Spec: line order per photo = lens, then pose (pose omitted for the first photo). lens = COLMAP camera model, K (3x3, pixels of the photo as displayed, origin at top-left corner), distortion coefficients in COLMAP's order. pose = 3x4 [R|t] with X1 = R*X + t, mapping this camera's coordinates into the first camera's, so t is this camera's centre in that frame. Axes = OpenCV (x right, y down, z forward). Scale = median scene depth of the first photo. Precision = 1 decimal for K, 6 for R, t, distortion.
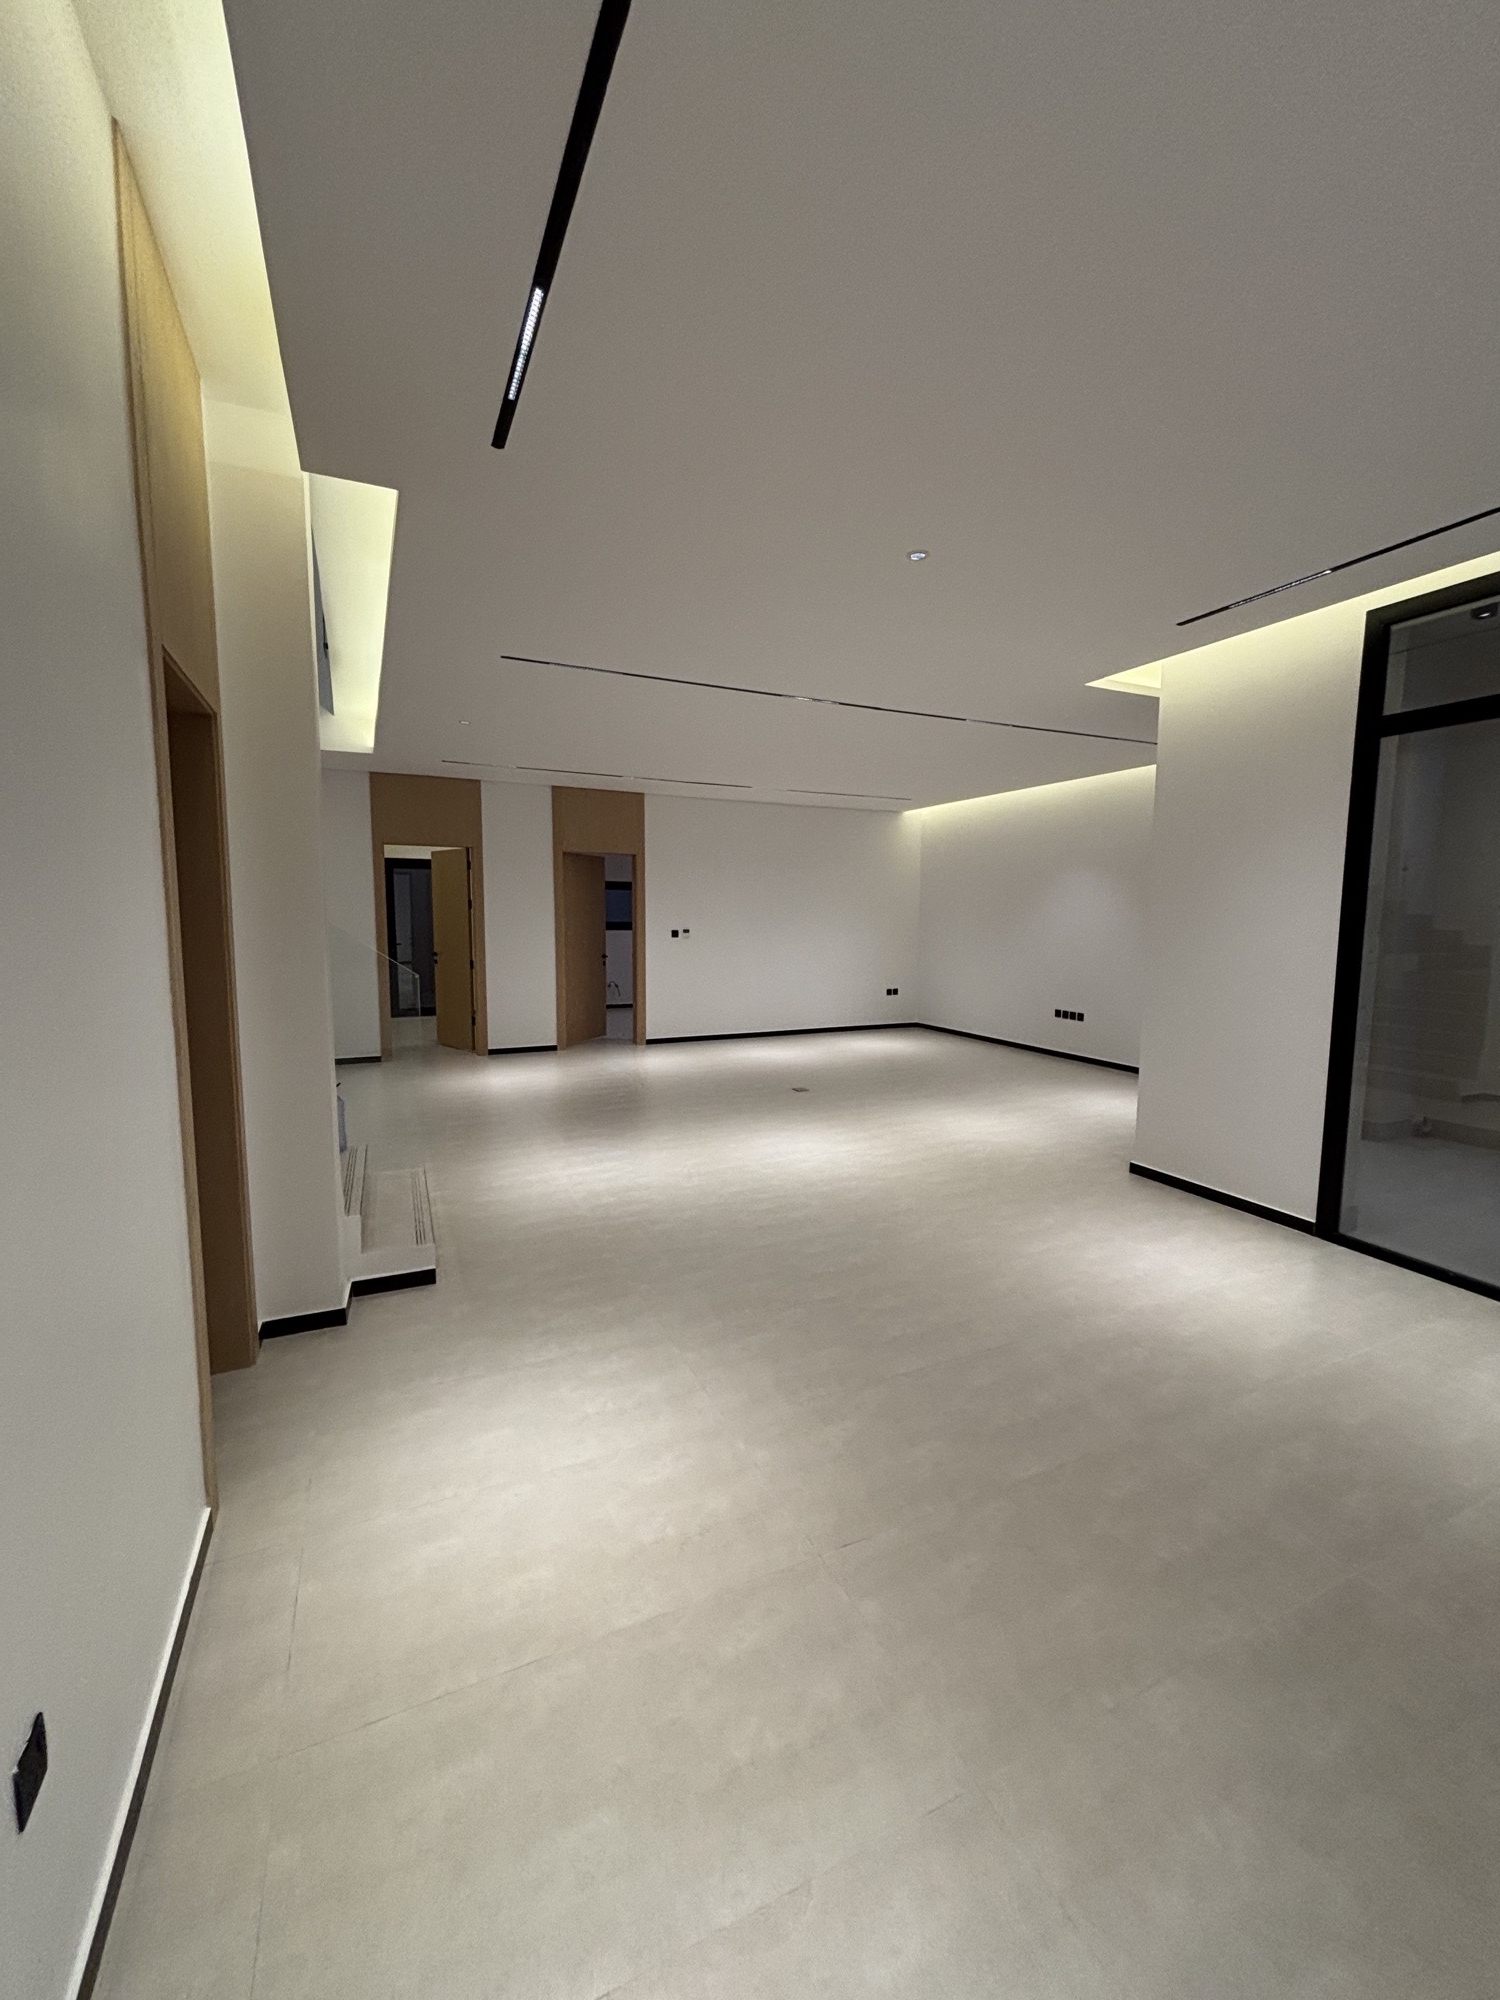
lens RADIAL K [[802.2, 0, 759.8], [0, 802.2, 1005.2], [0, 0, 1]] dist [0.010564, -0.000780]
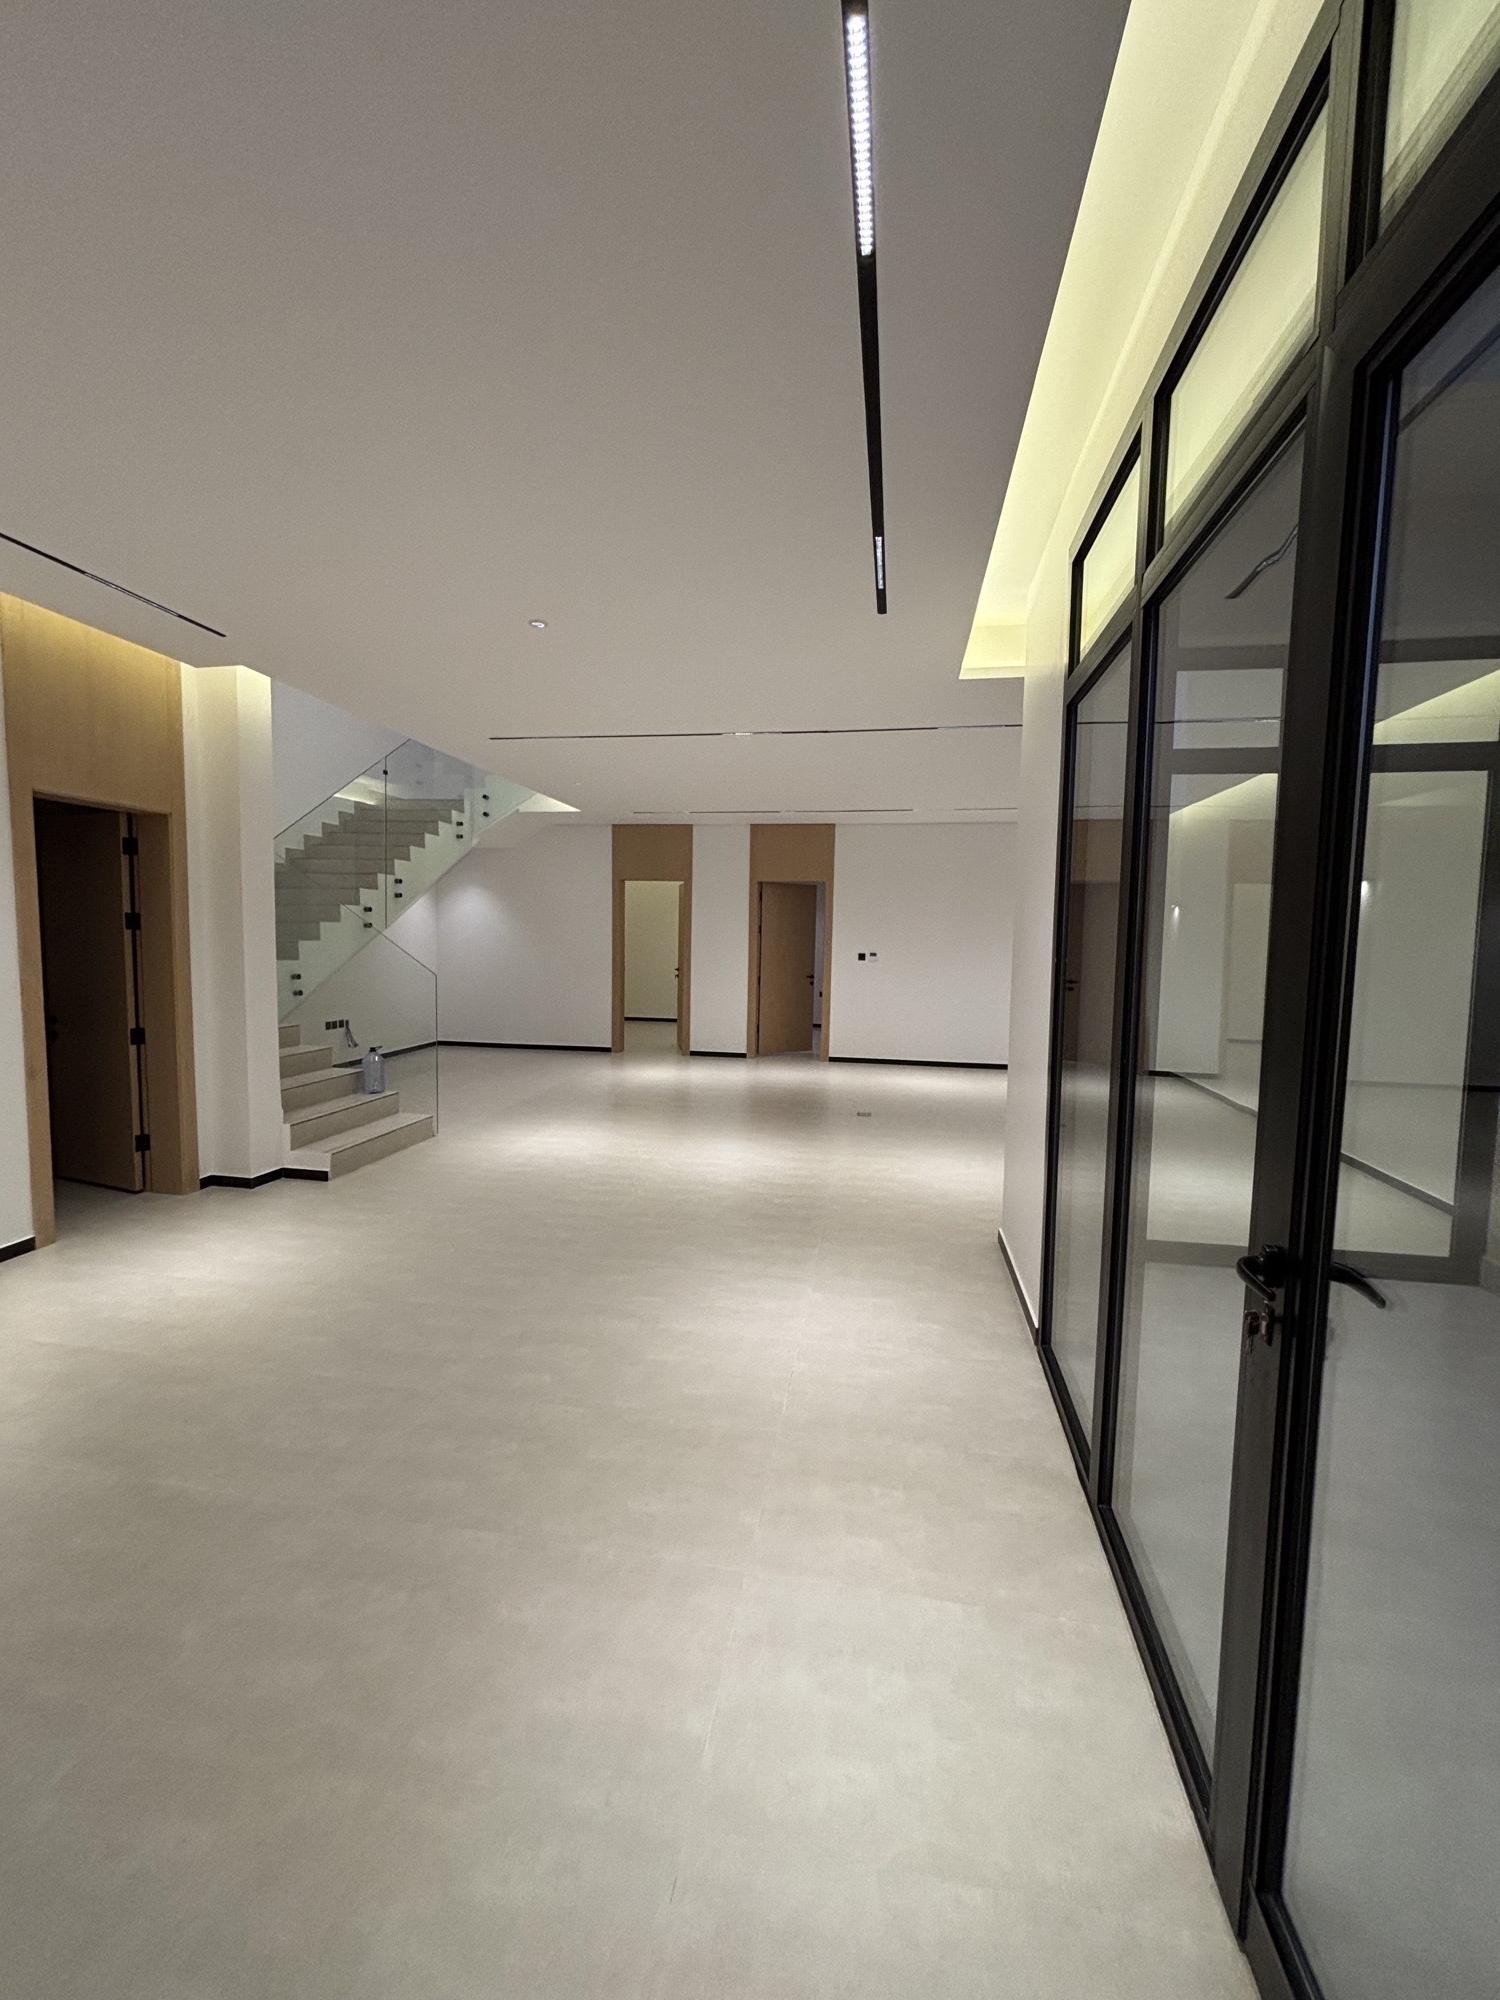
lens RADIAL K [[802.2, 0, 750.1], [0, 802.2, 1001.7], [0, 0, 1]] dist [0.010564, -0.000780]
pose [[0.815589, 0.050811, -0.576397, 0.407615], [-0.073687, 0.997147, -0.016364, -0.004509], [0.573921, 0.055819, 0.817006, 0.087271]]
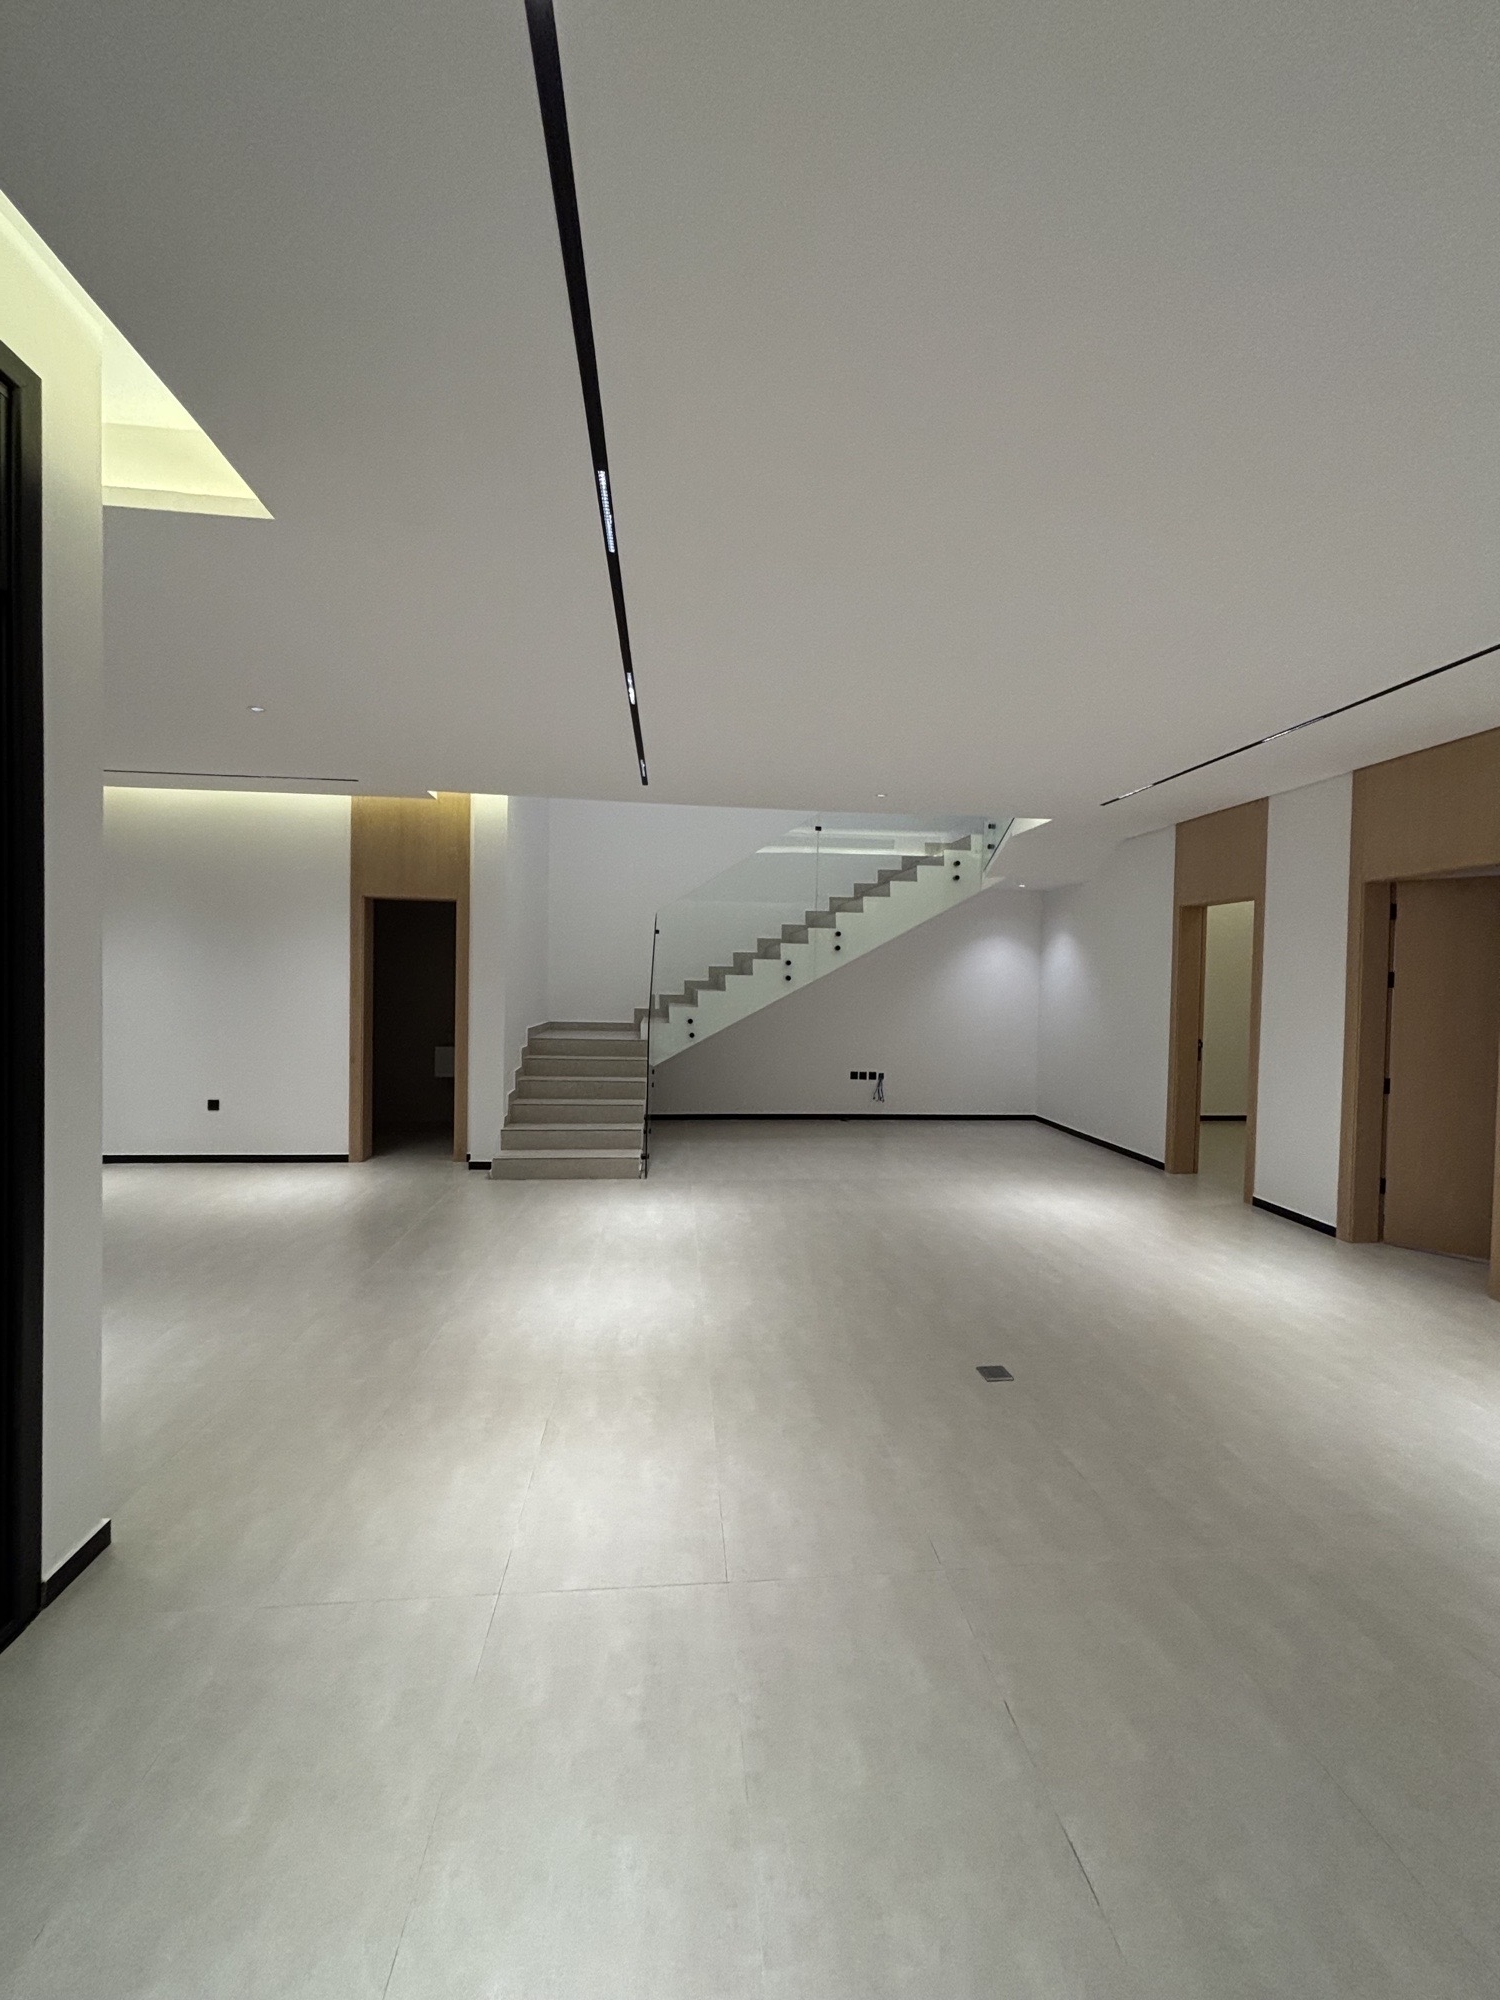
lens RADIAL K [[802.2, 0, 755.9], [0, 802.2, 1004.8], [0, 0, 1]] dist [0.010564, -0.000780]
pose [[-0.336885, 0.013746, -0.941445, 0.426004], [-0.127925, 0.989953, 0.060230, -0.089765], [0.932815, 0.140725, -0.331743, 0.818418]]
